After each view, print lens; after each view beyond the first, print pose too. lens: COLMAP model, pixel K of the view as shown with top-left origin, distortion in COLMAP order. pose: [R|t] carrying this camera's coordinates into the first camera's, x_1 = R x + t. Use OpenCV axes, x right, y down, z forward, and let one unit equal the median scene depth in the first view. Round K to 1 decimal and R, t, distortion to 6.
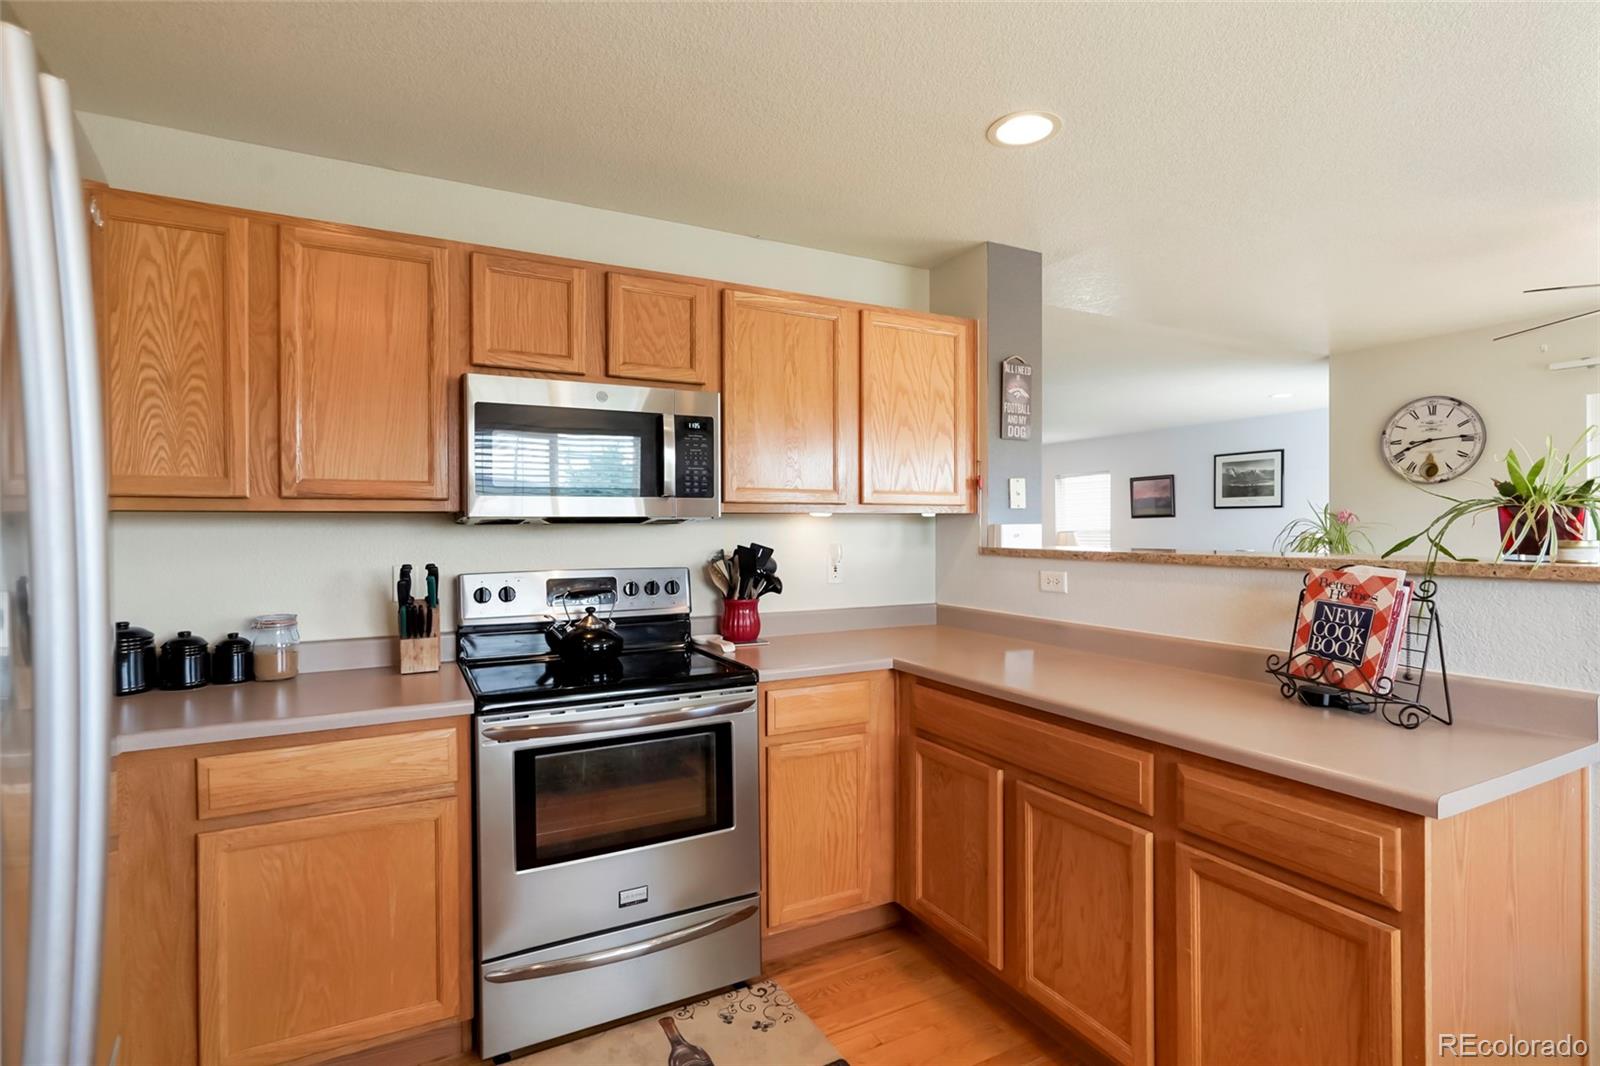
lens RADIAL K [[765.2, 0, 796.8], [0, 765.2, 531.0], [0, 0, 1]] dist [-0.002303, 0.001110]
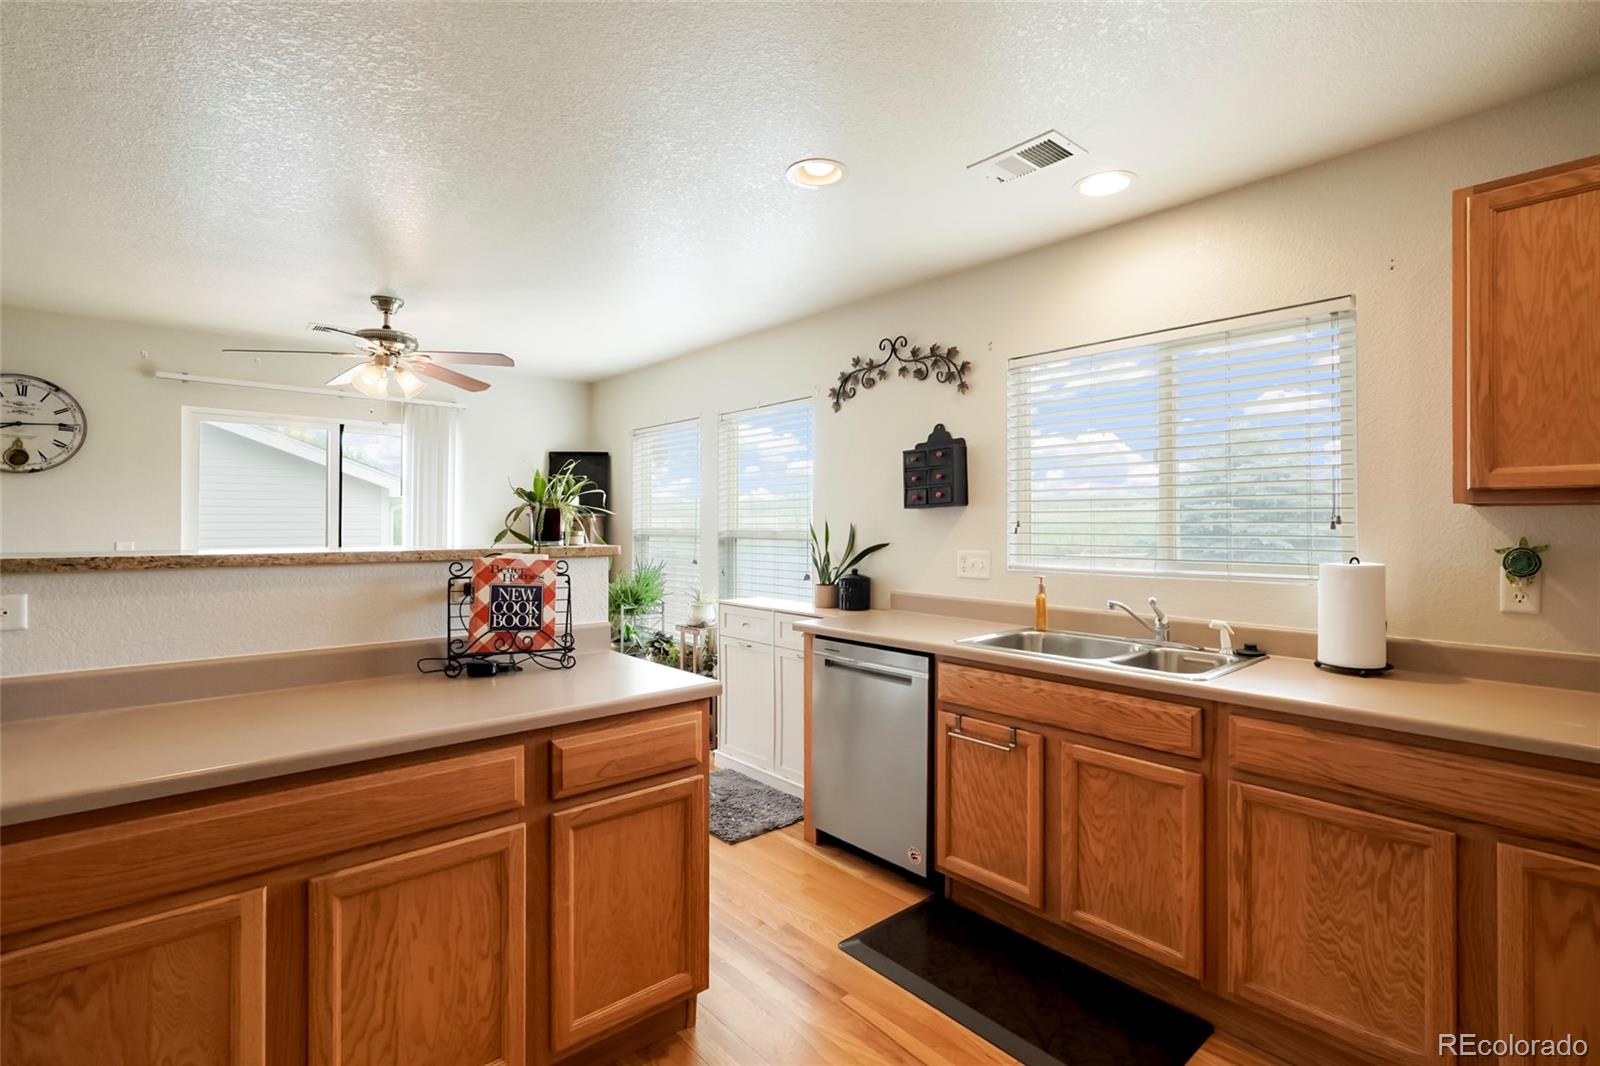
lens RADIAL K [[743.9, 0, 798.2], [0, 743.9, 519.9], [0, 0, 1]] dist [-0.000854, 0.001336]
pose [[-0.229684, 0.007135, 0.973239, -0.387949], [0.001458, 0.999975, -0.006987, -0.000195], [-0.973264, -0.000186, -0.229689, 0.576601]]
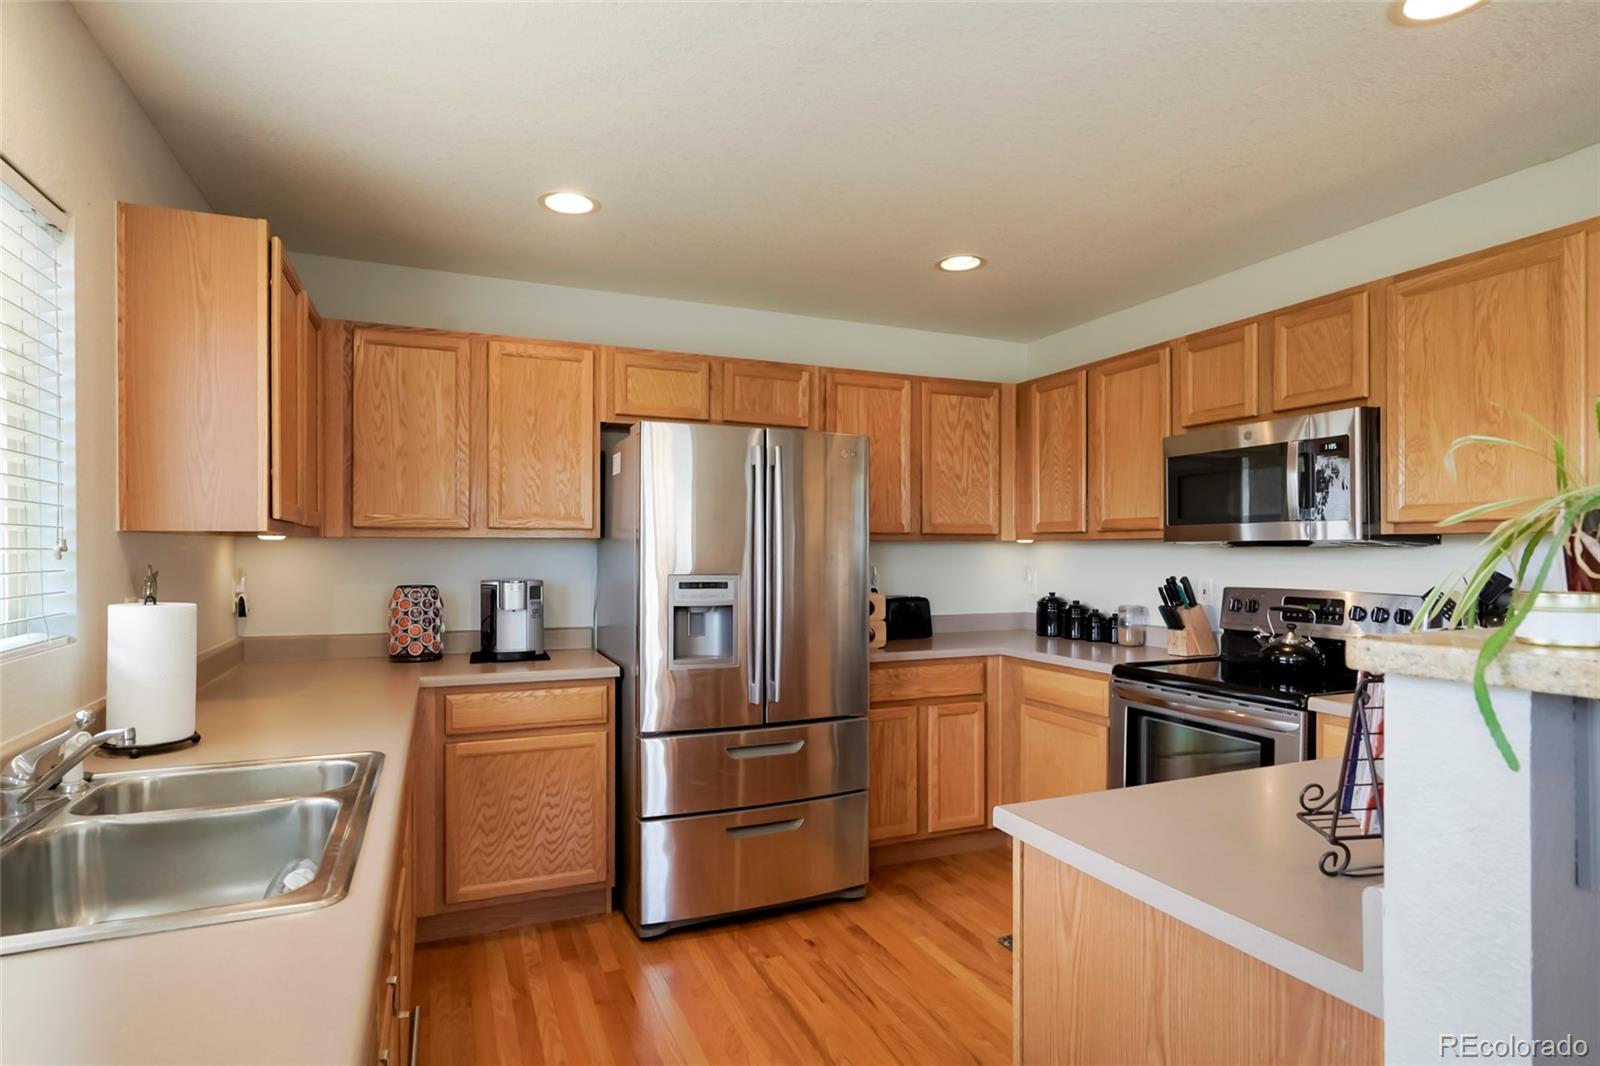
lens RADIAL K [[860.1, 0, 791.0], [0, 860.1, 543.7], [0, 0, 1]] dist [-0.012886, 0.000291]
pose [[-0.098378, -0.001826, -0.995147, 0.979352], [-0.006132, 0.999980, -0.001229, -0.007299], [0.995130, 0.005981, -0.098387, 0.404416]]
